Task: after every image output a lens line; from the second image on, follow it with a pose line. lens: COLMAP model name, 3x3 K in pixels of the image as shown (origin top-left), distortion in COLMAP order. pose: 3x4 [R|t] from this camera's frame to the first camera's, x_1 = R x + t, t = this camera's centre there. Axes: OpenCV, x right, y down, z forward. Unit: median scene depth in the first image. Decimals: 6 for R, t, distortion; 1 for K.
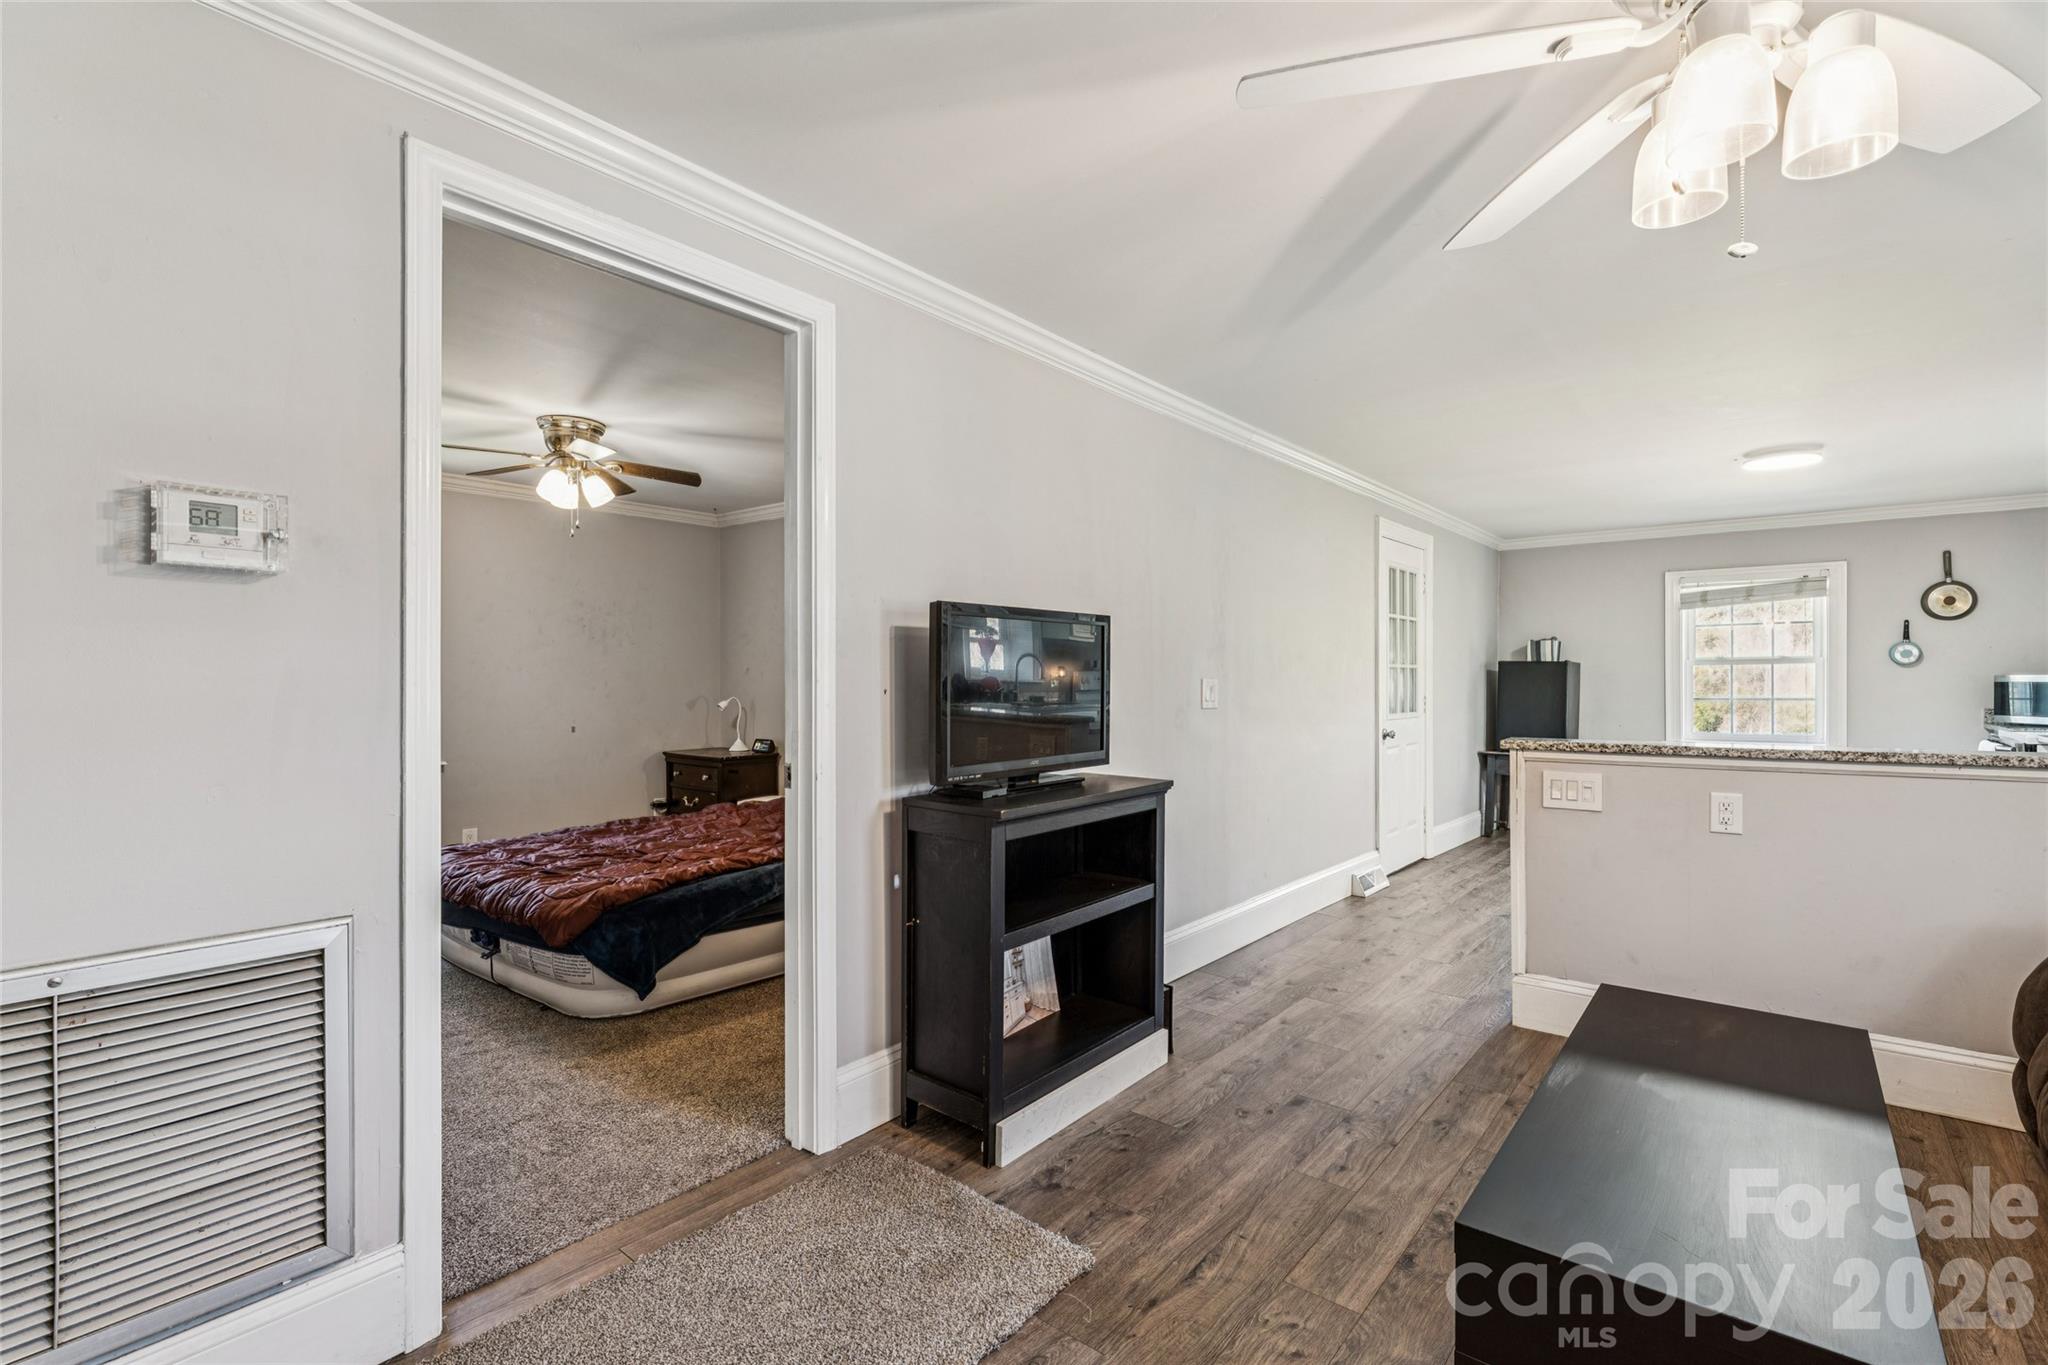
lens RADIAL K [[931.9, 0, 1016.7], [0, 931.9, 683.2], [0, 0, 1]] dist [-0.005107, 0.001339]
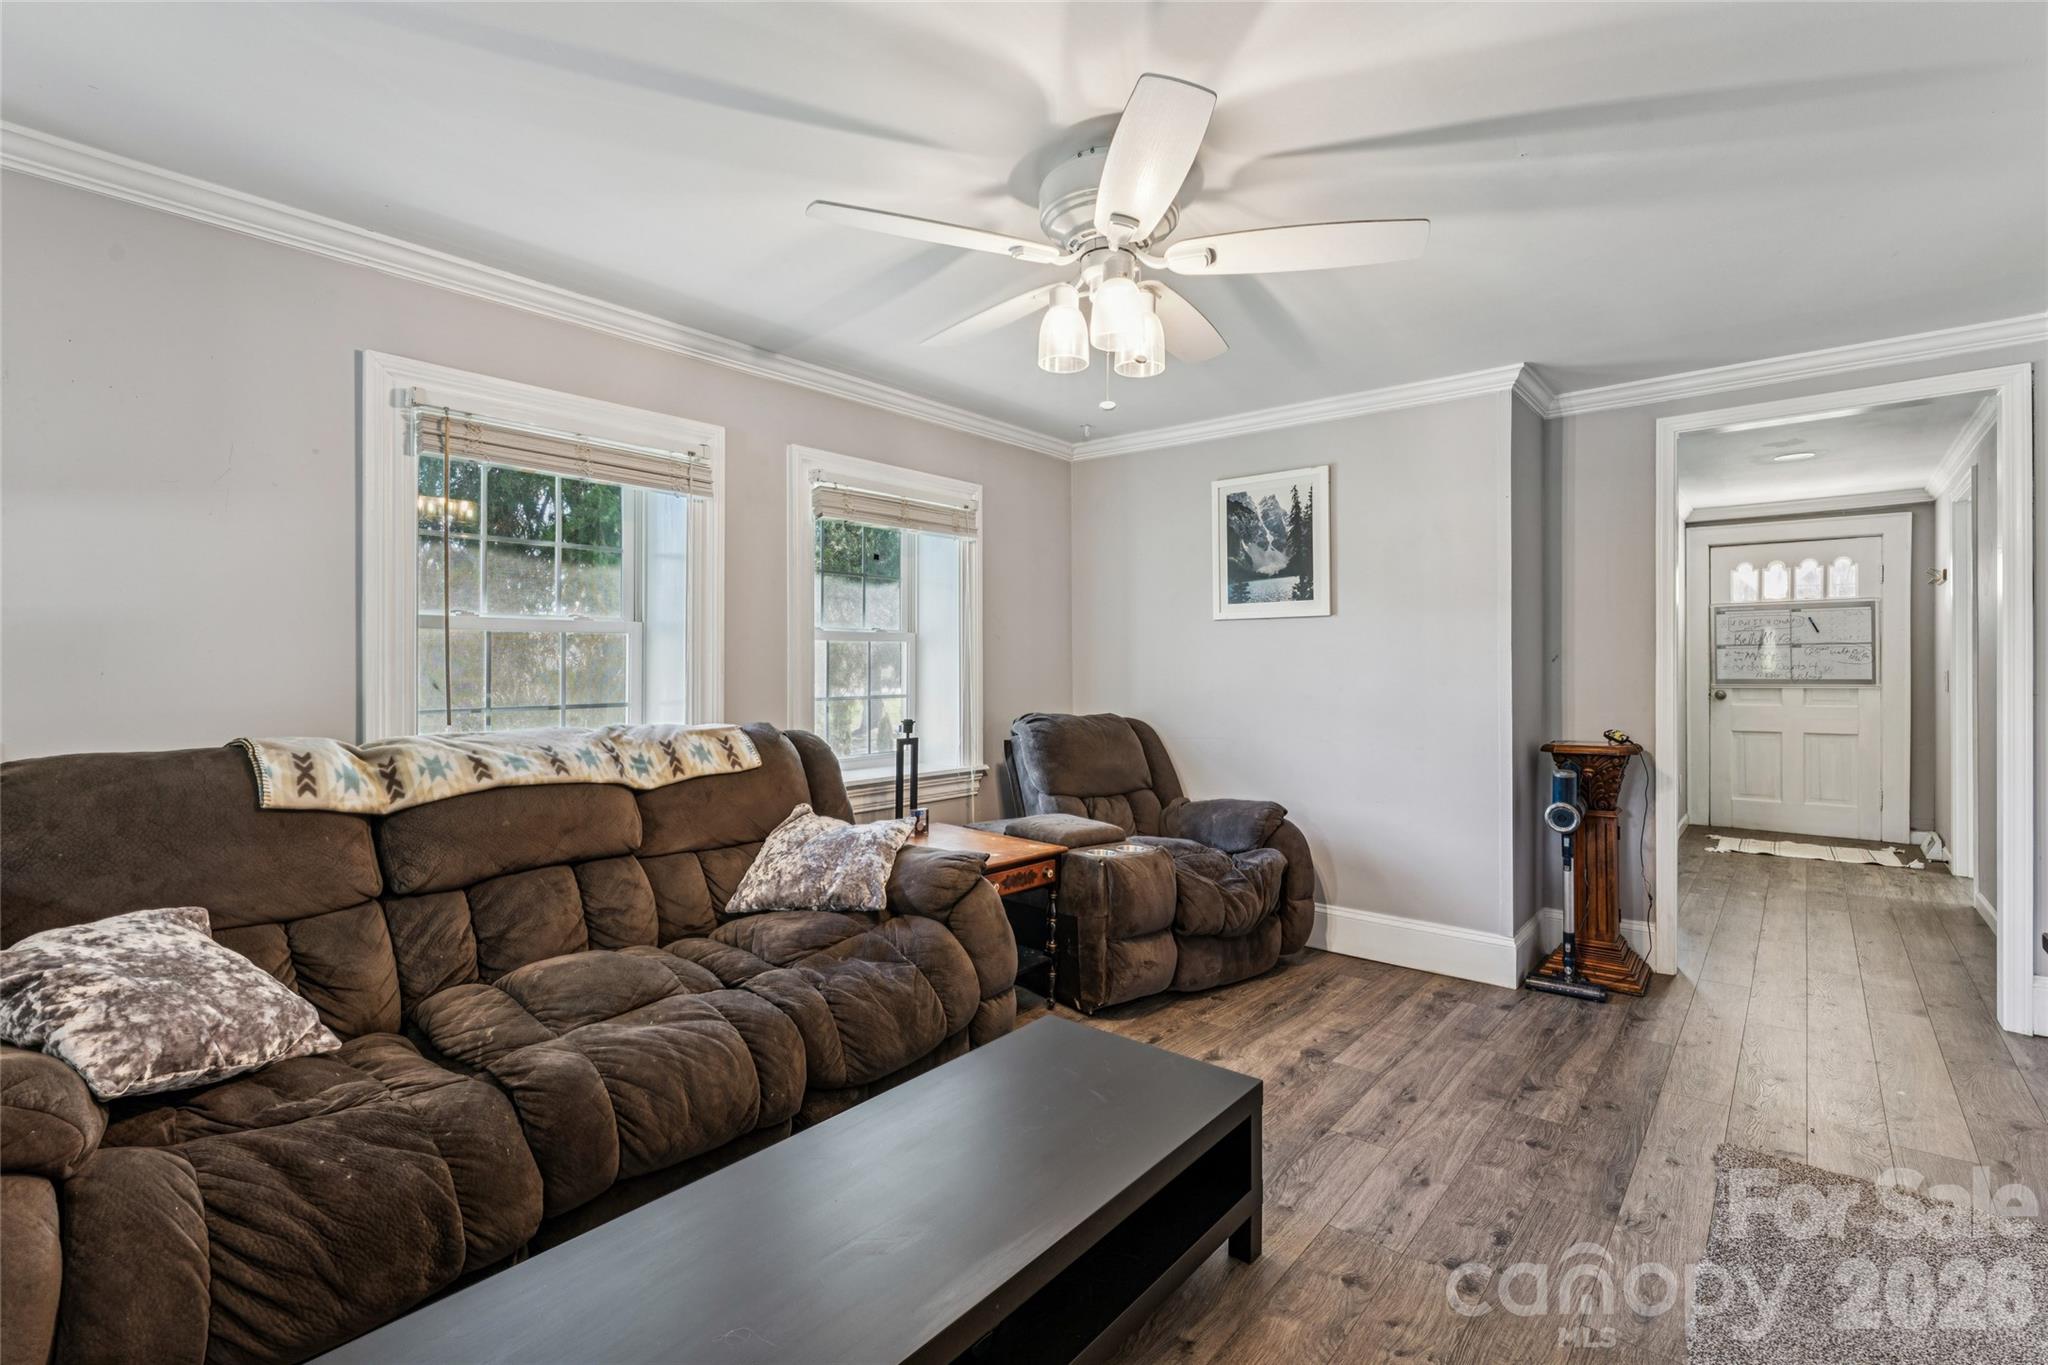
lens RADIAL K [[931.9, 0, 1026.2], [0, 931.9, 656.0], [0, 0, 1]] dist [-0.005107, 0.001339]
pose [[-1.000000, 0.000472, 0.000354, 0.196478], [0.000471, 0.999998, -0.002106, -0.004271], [-0.000355, -0.002105, -0.999998, 0.564765]]
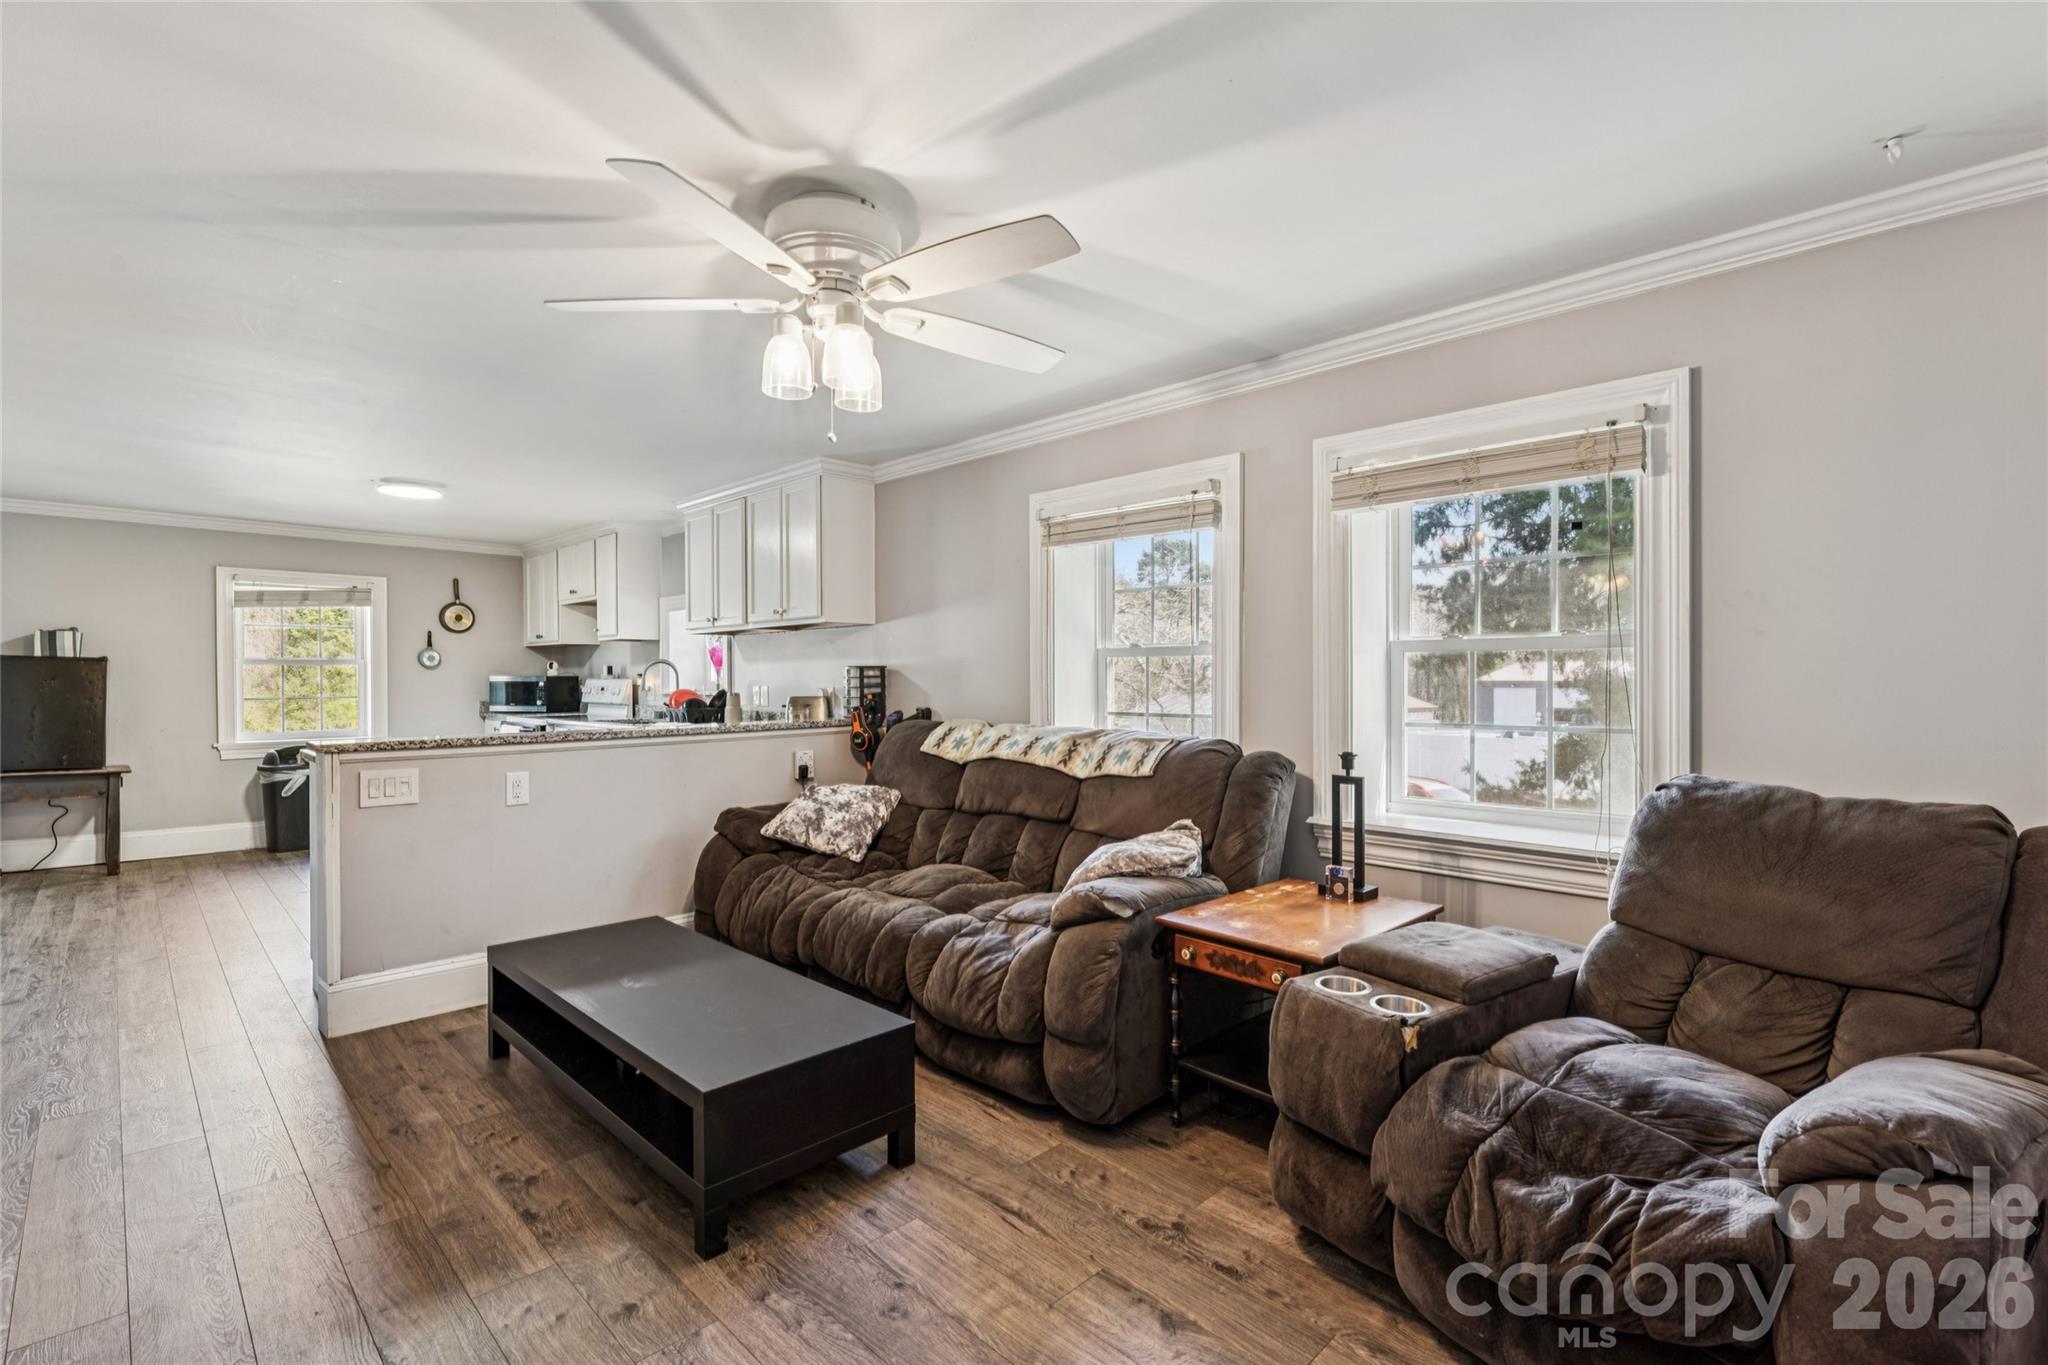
lens RADIAL K [[931.9, 0, 1023.8], [0, 931.9, 680.2], [0, 0, 1]] dist [-0.005107, 0.001339]
pose [[0.093556, -0.000267, 0.995614, -0.196649], [0.001985, 0.999998, 0.000081, -0.001726], [-0.995612, 0.001969, 0.093557, 0.103151]]
